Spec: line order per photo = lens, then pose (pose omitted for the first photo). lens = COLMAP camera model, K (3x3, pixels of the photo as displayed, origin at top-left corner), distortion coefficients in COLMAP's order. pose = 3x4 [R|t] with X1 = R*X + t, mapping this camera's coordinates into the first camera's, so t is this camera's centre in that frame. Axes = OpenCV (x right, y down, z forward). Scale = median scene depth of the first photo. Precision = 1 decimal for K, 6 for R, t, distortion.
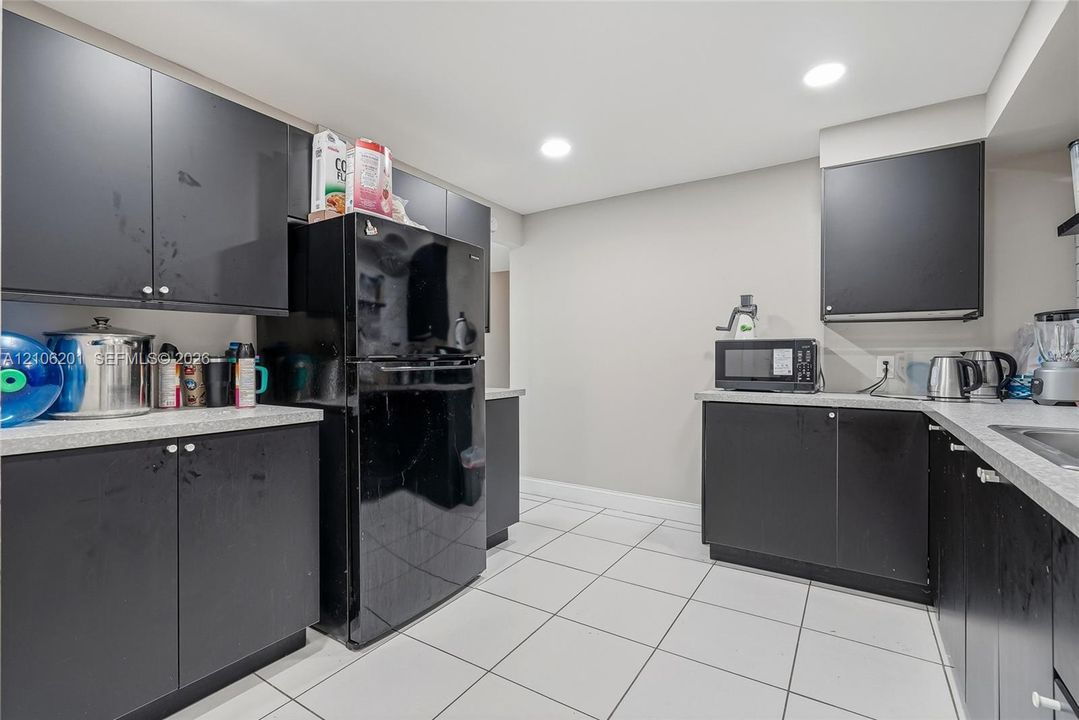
lens RADIAL K [[483.0, 0, 539.5], [0, 483.0, 360.0], [0, 0, 1]] dist [-0.000133, -0.006280]
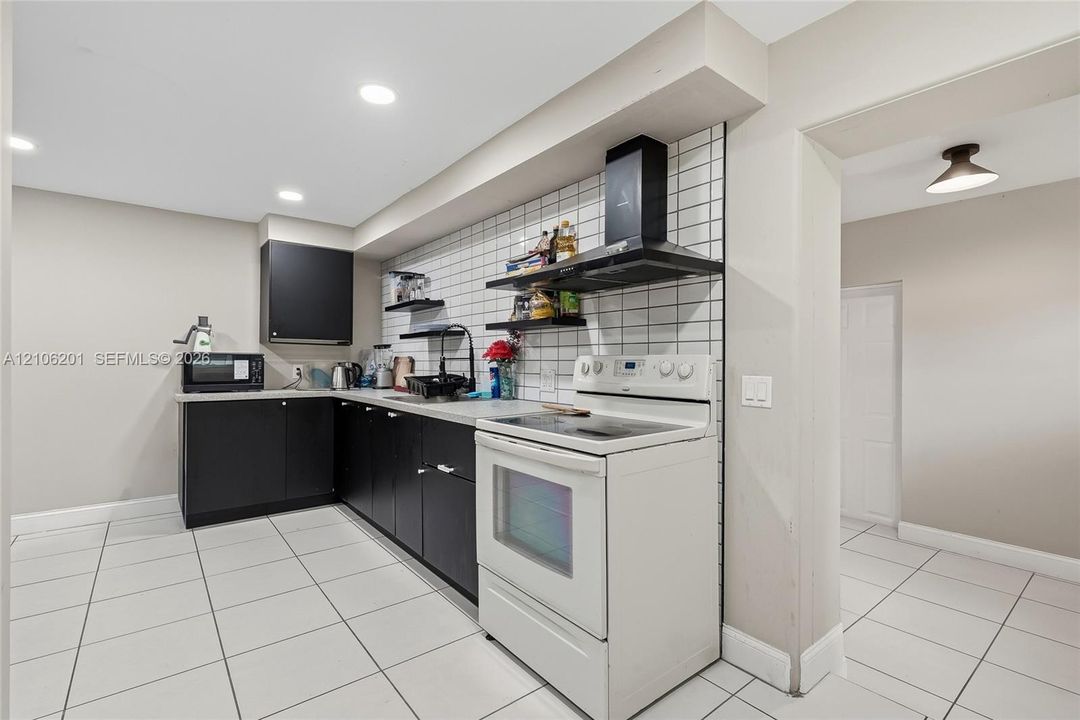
lens RADIAL K [[483.4, 0, 540.0], [0, 483.4, 360.0], [0, 0, 1]] dist [-0.000133, -0.006280]
pose [[0.323102, 0.001751, 0.946362, -0.542372], [-0.003212, 0.999995, -0.000754, -0.026031], [-0.946359, -0.002796, 0.323106, -0.266292]]
